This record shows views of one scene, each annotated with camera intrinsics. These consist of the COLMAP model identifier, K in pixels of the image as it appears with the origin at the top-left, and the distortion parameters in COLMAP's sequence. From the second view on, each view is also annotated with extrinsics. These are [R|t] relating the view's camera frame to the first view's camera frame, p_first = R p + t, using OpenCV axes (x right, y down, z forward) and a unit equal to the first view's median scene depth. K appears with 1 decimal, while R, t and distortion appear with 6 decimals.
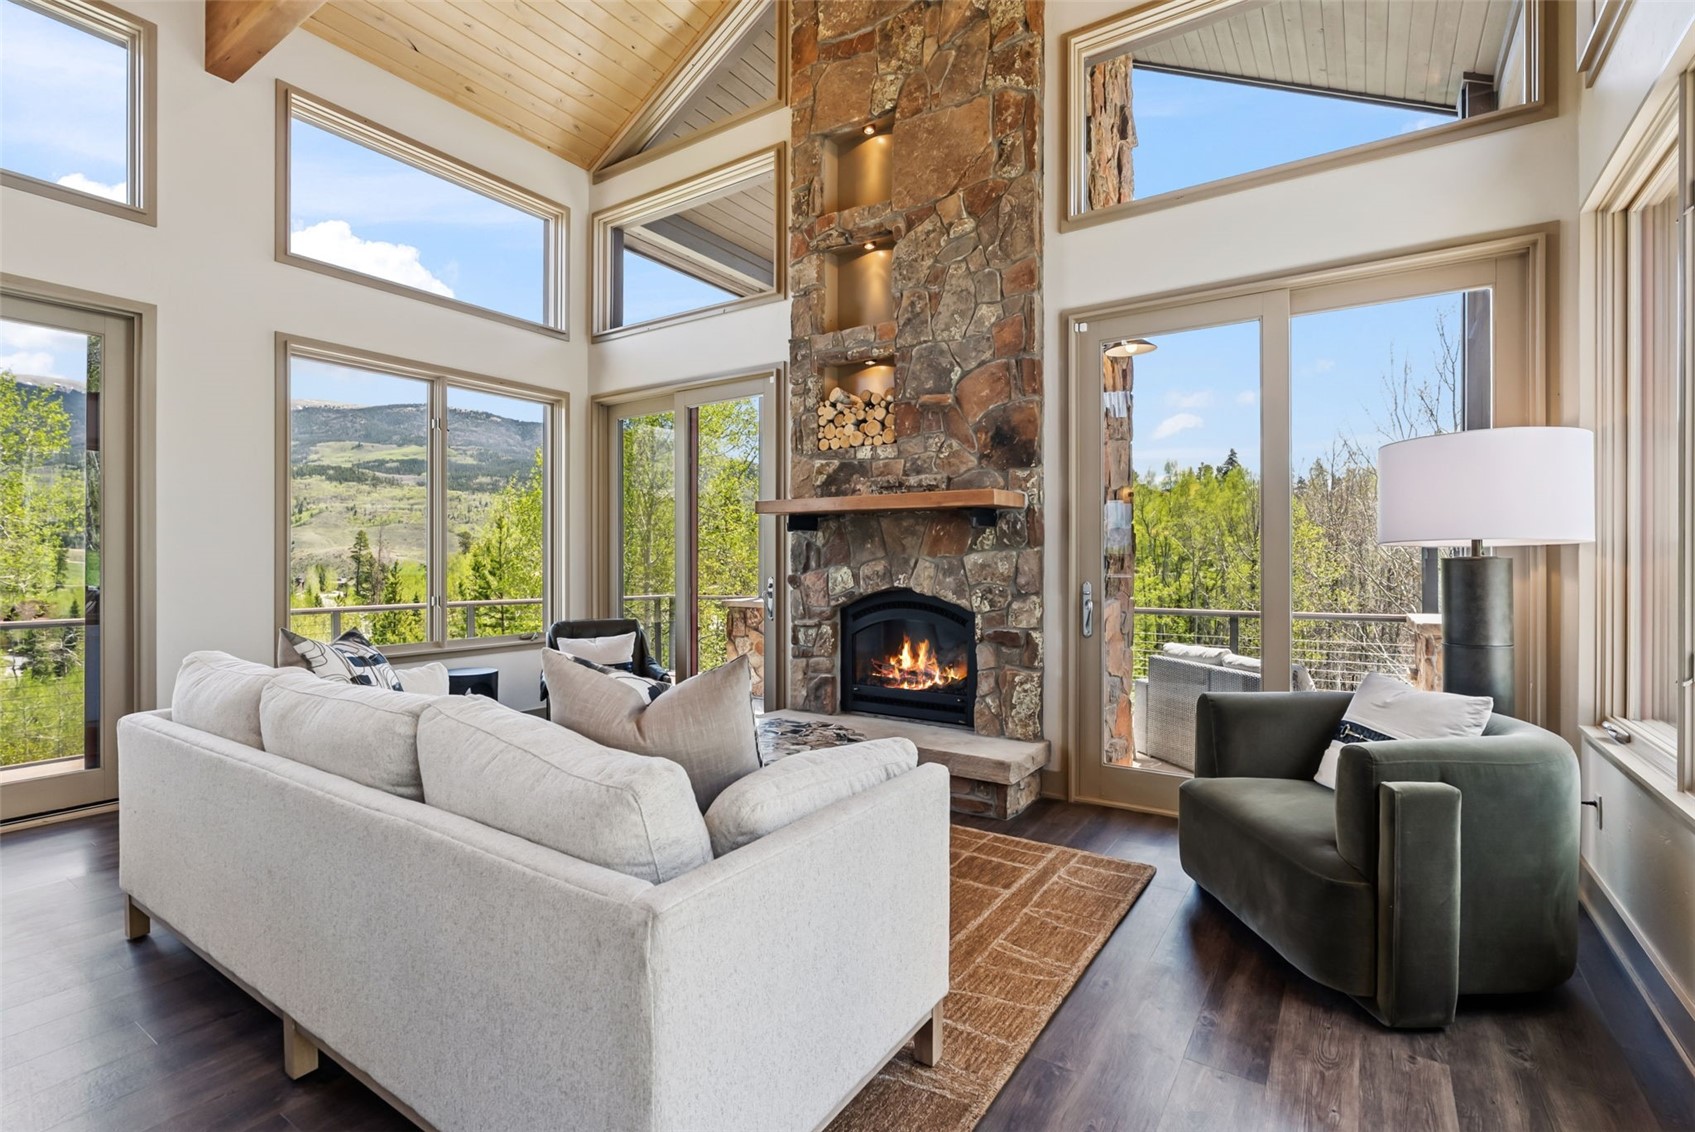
lens RADIAL K [[782.2, 0, 847.5], [0, 782.2, 566.0], [0, 0, 1]] dist [-0.001087, 0.000007]
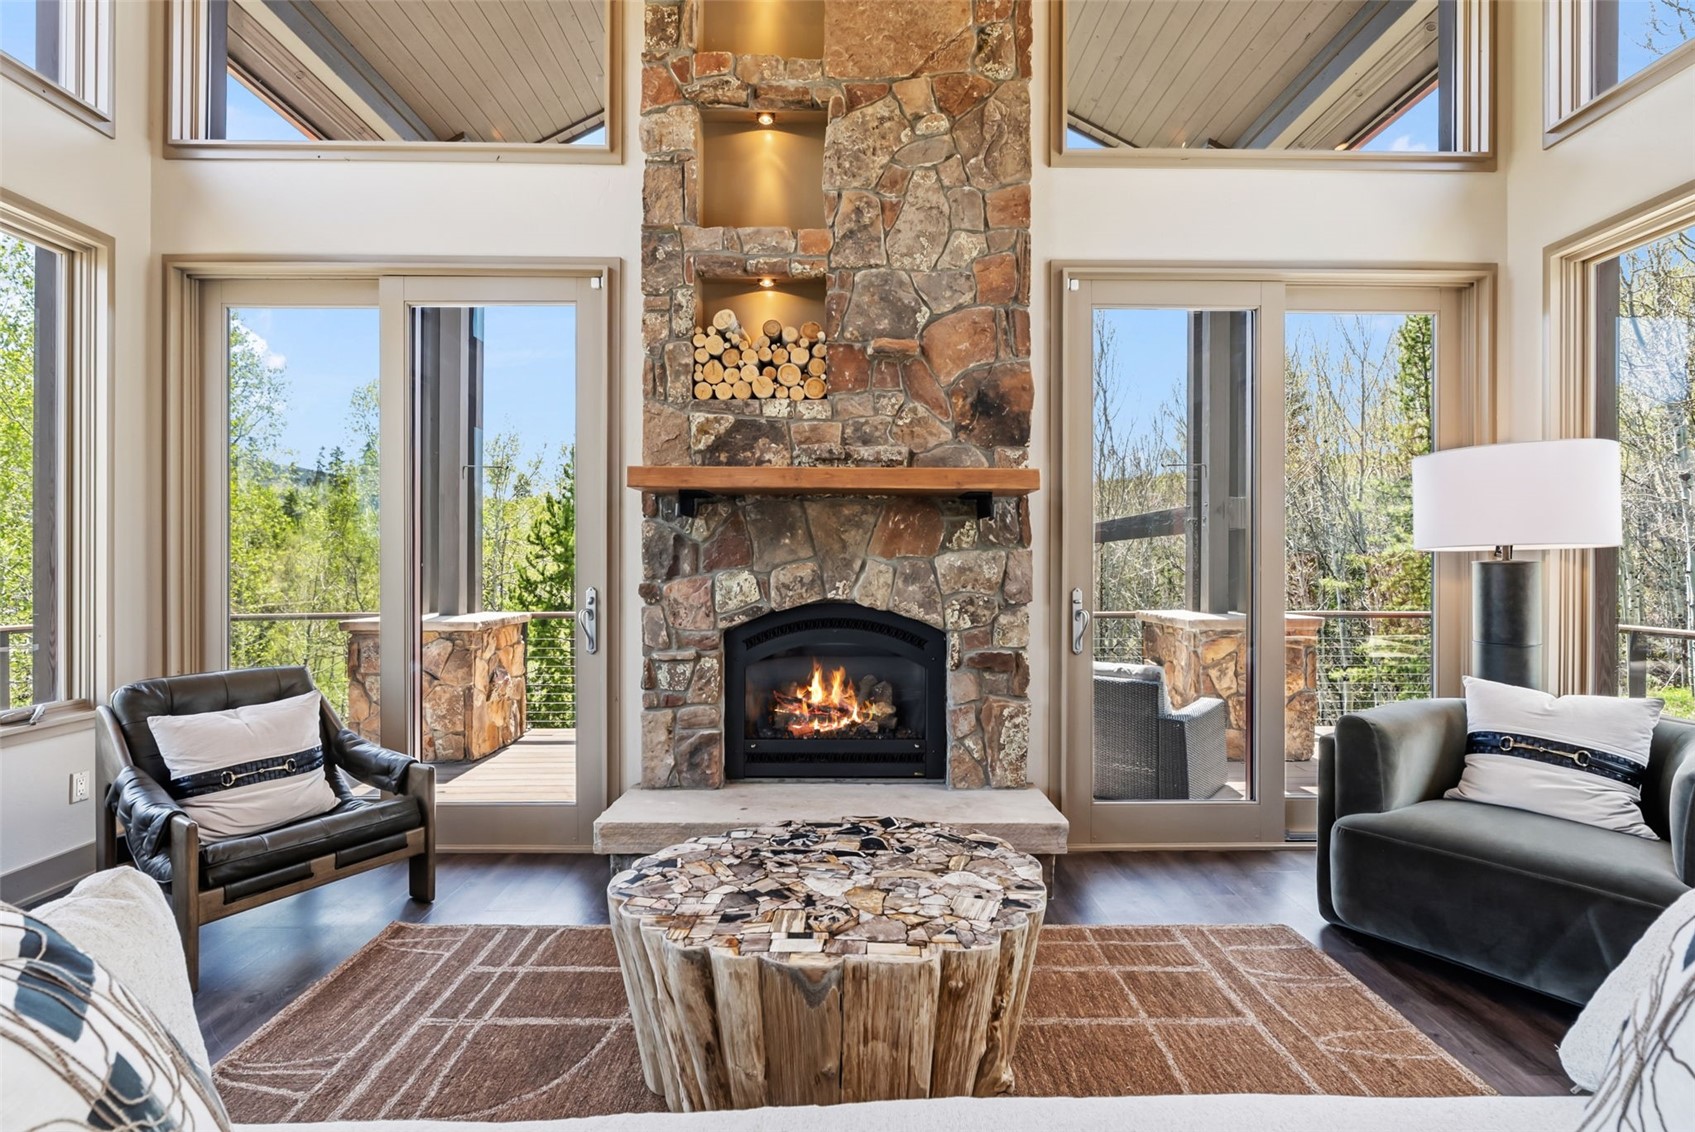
lens RADIAL K [[782.2, 0, 847.5], [0, 782.2, 566.0], [0, 0, 1]] dist [-0.001087, 0.000007]
pose [[0.824365, -0.000054, 0.566058, -0.339130], [0.001107, 0.999998, -0.001517, -0.002518], [-0.566057, 0.001877, 0.824364, 0.405524]]
